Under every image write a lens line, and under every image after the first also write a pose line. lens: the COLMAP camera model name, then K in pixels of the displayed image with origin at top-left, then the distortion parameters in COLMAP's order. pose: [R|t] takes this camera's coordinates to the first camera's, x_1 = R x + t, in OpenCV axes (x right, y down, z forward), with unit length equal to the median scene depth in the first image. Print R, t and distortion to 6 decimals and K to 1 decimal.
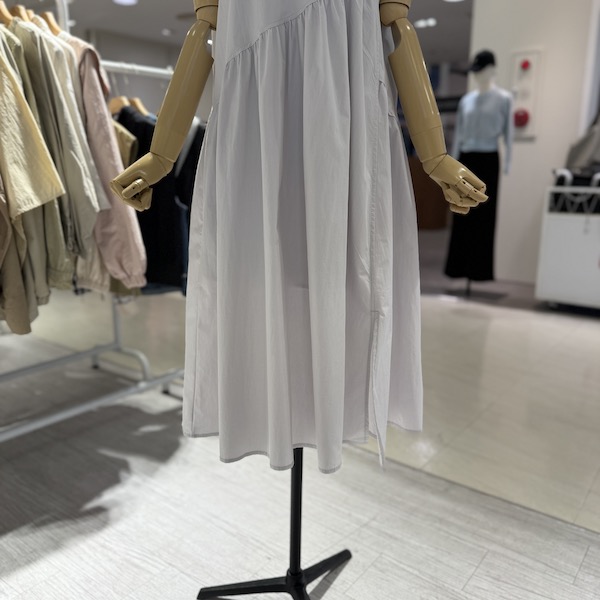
lens RADIAL K [[562.1, 0, 298.6], [0, 562.1, 304.8], [0, 0, 1]] dist [-0.017900, 0.000000]
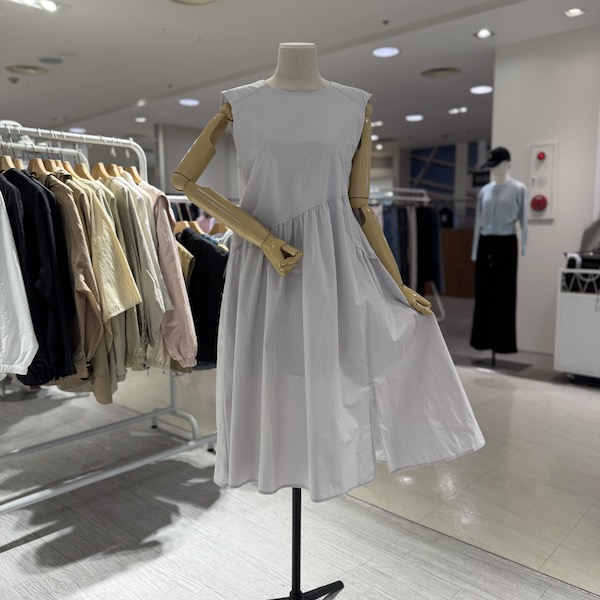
lens RADIAL K [[562.1, 0, 299.1], [0, 562.1, 296.4], [0, 0, 1]] dist [-0.017900, 0.000000]
pose [[0.995537, 0.000959, -0.094369, 0.092918], [-0.012142, 0.992939, -0.118000, -0.046725], [0.093590, 0.118619, 0.988519, -0.303966]]
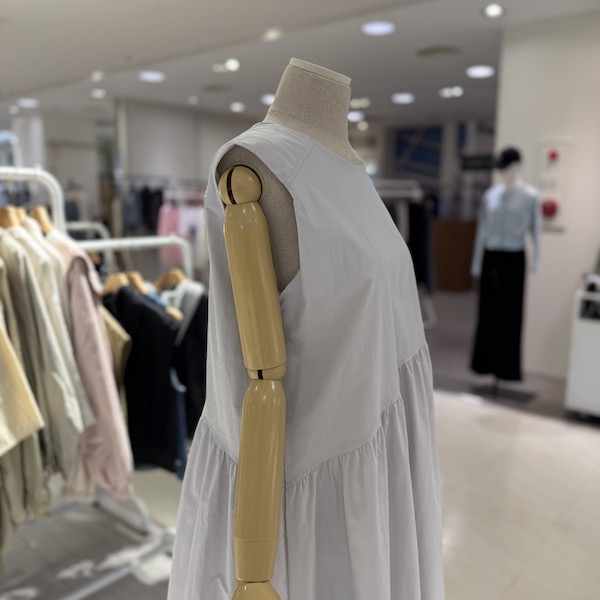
lens RADIAL K [[562.1, 0, 302.5], [0, 562.1, 295.4], [0, 0, 1]] dist [-0.017900, 0.000000]
pose [[0.998955, 0.012583, -0.043928, 0.044654], [-0.015458, 0.997718, -0.065729, -0.321183], [0.043001, 0.066339, 0.996870, 0.072014]]
